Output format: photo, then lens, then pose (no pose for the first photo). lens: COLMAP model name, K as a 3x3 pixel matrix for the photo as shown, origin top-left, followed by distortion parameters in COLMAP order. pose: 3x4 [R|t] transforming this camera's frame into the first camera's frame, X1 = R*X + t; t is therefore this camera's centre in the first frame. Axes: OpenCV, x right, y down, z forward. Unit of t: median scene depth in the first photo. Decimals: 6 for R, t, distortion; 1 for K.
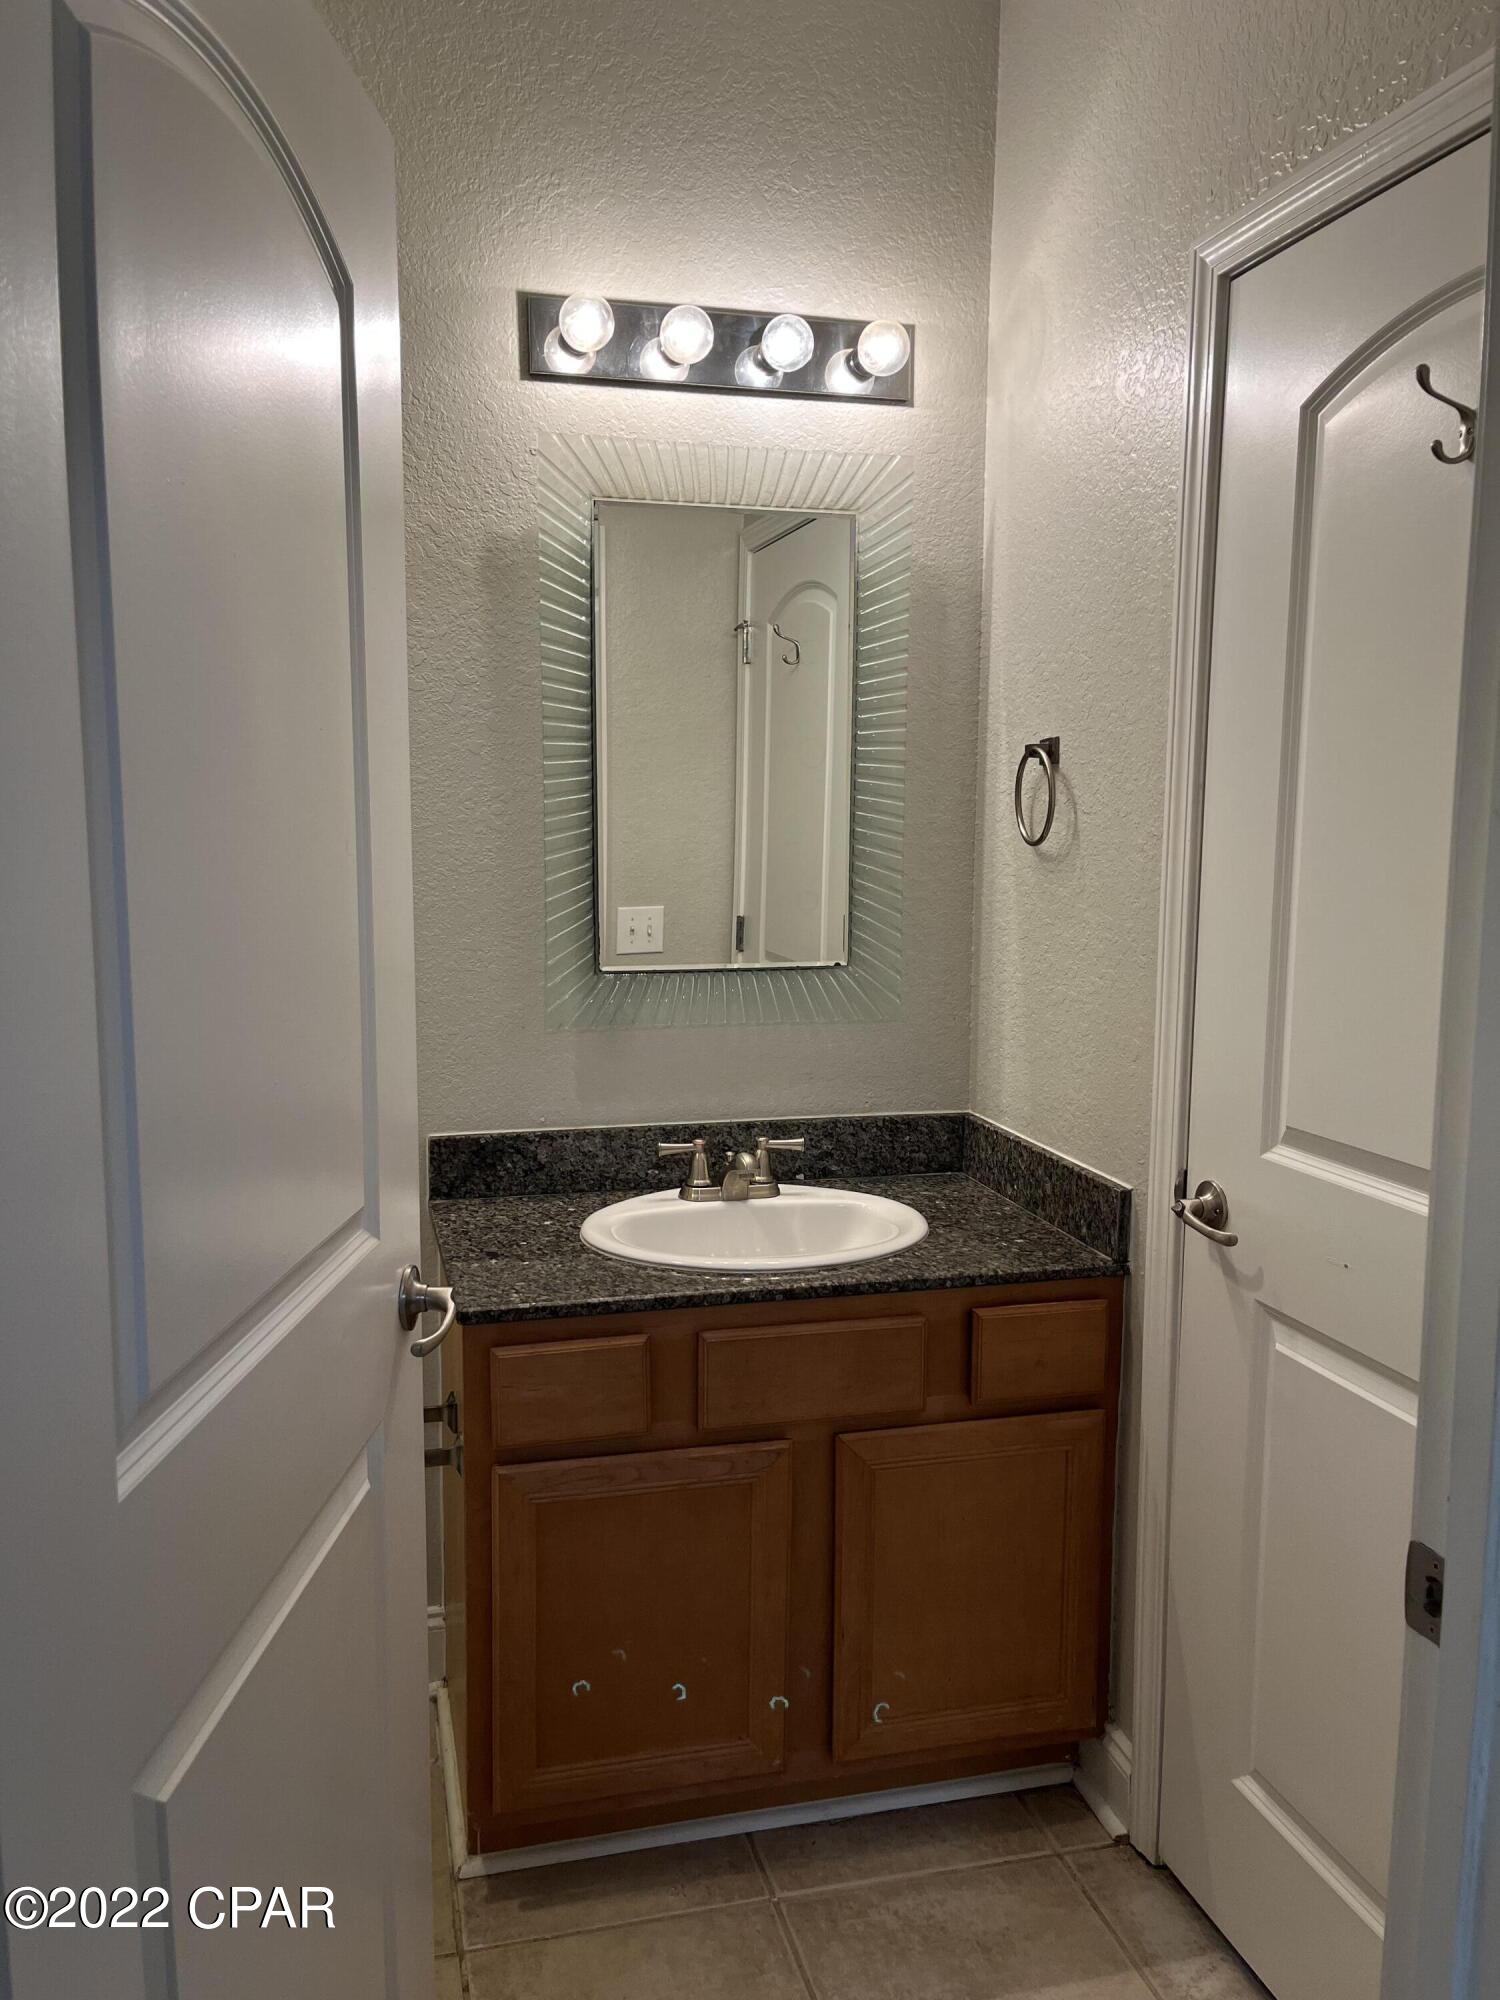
lens RADIAL K [[1513.1, 0, 734.1], [0, 1513.1, 994.9], [0, 0, 1]] dist [0.070319, -0.096799]
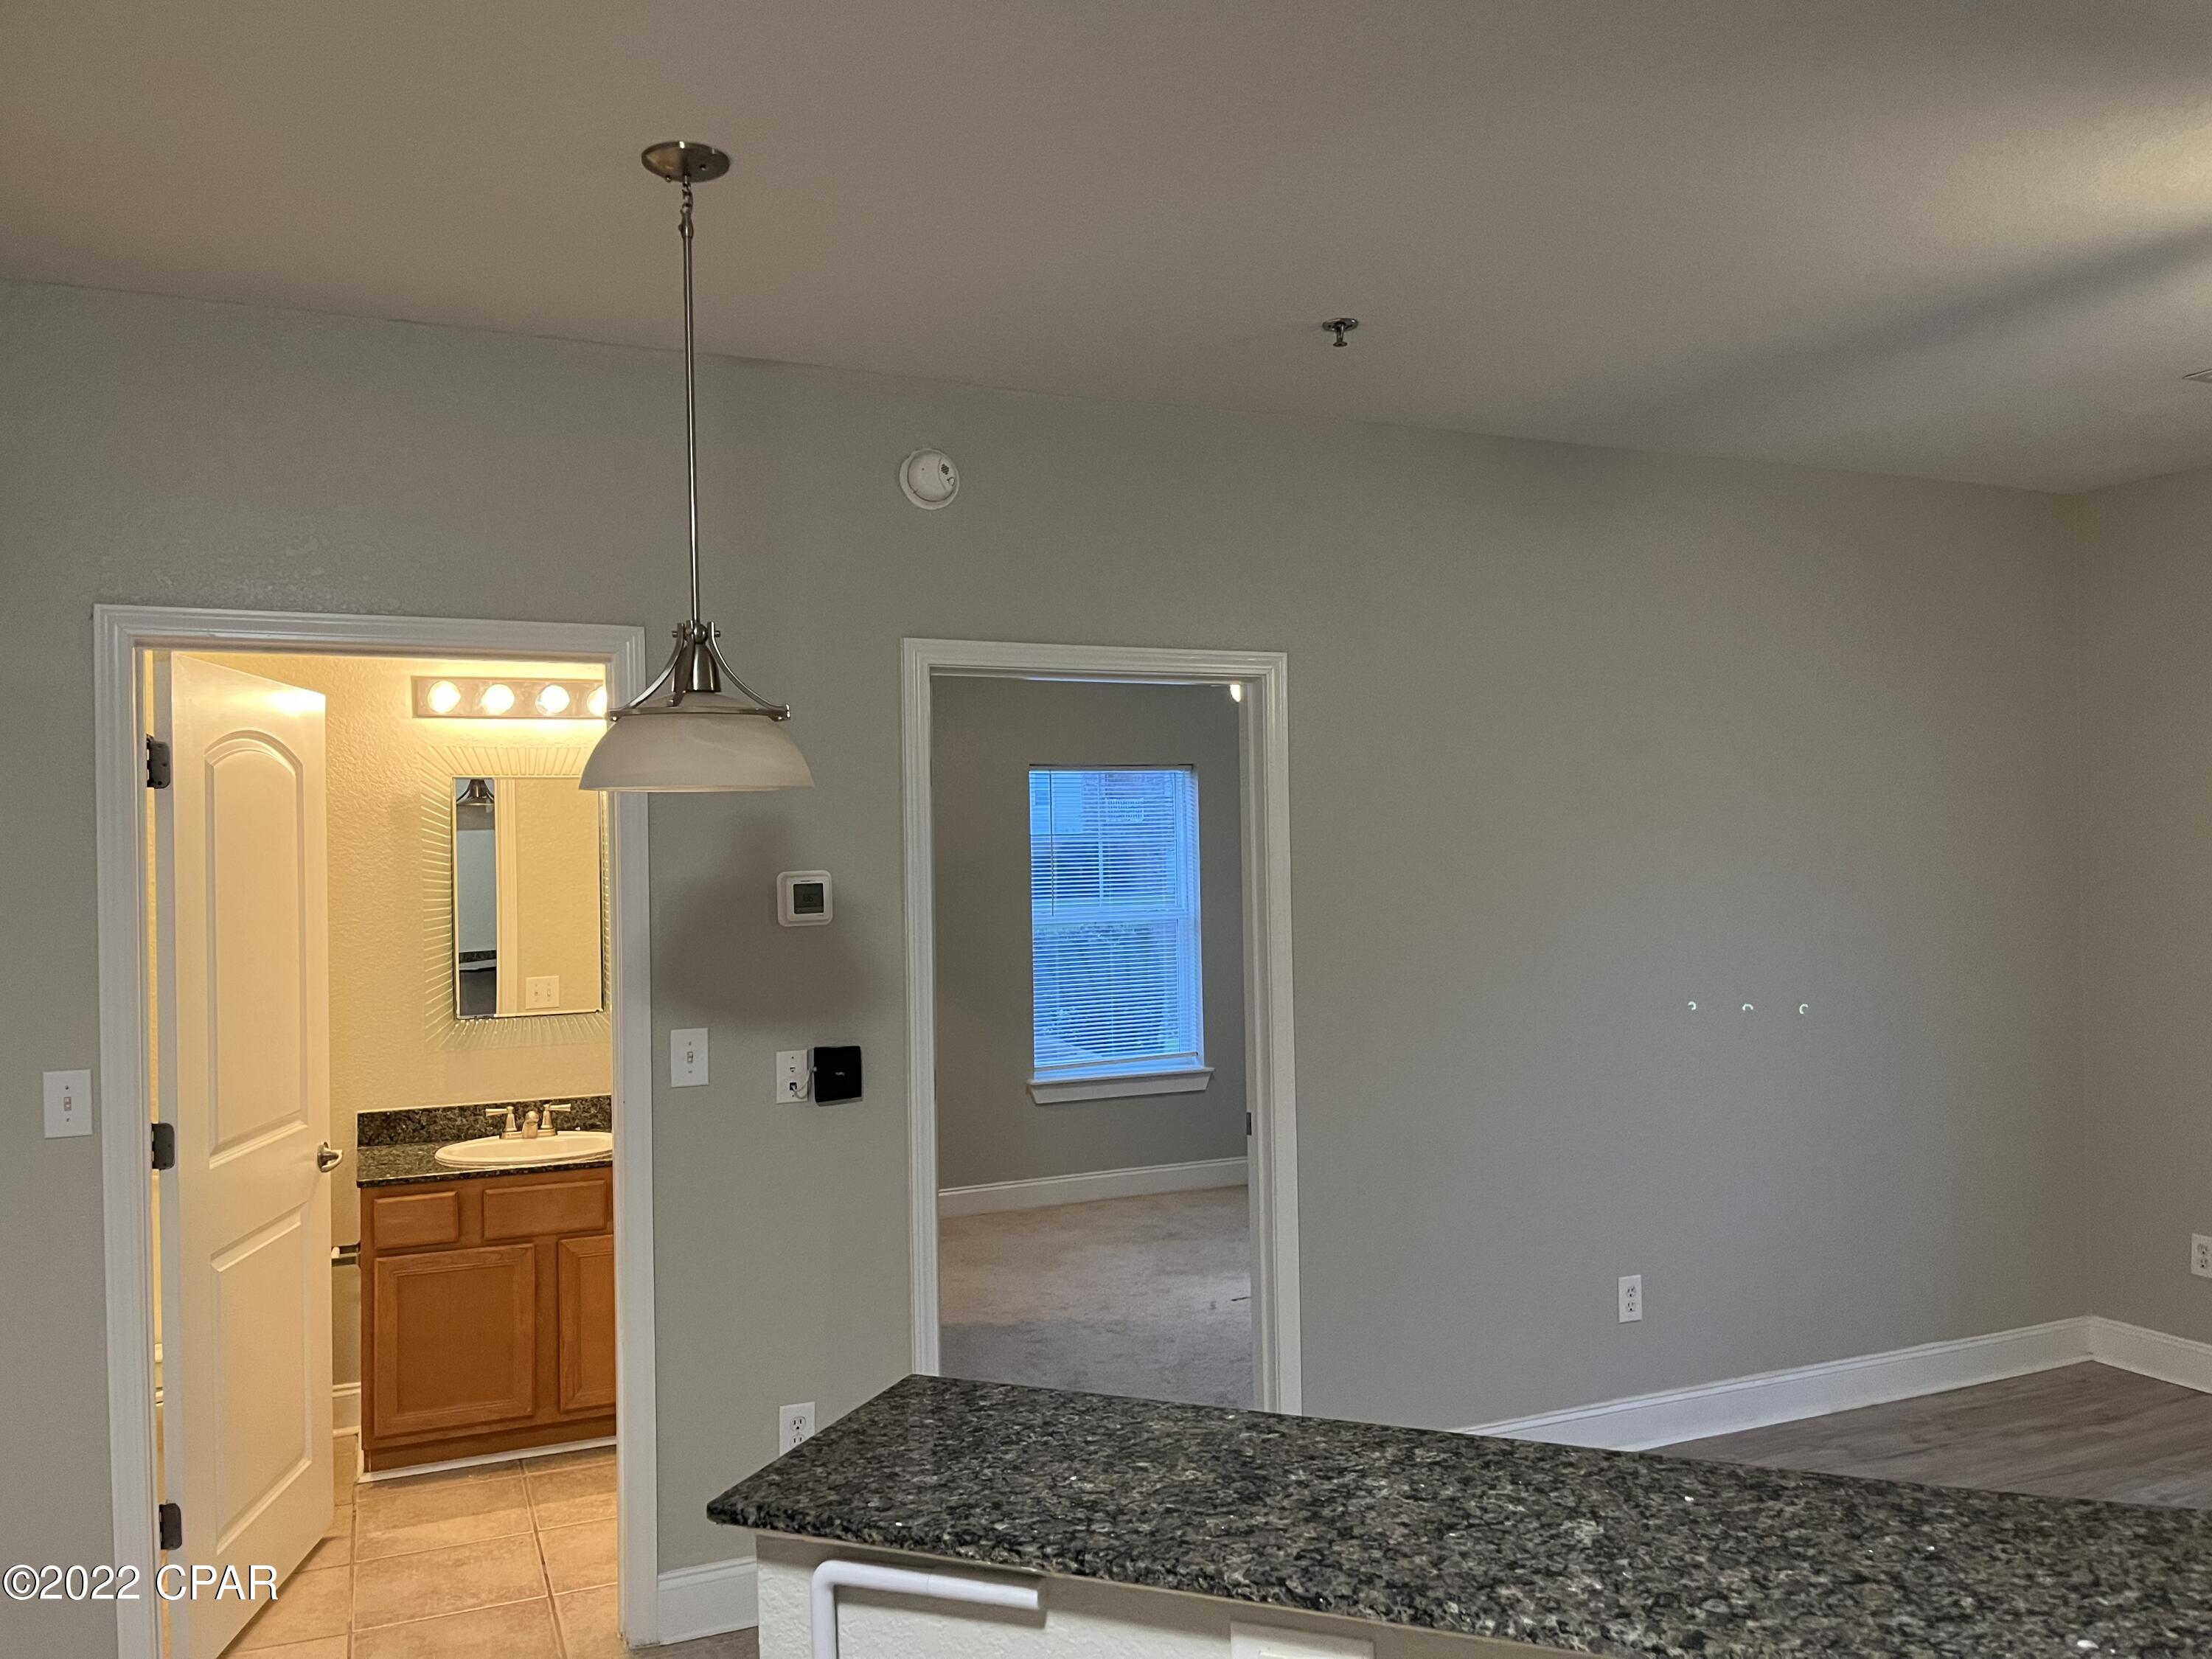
lens RADIAL K [[1673.5, 0, 1106.4], [0, 1673.5, 842.4], [0, 0, 1]] dist [0.070319, -0.096799]
pose [[0.987166, -0.017670, 0.158718, 0.433584], [0.037733, 0.991527, -0.124299, 0.066743], [-0.155177, 0.128693, 0.979468, -1.374463]]
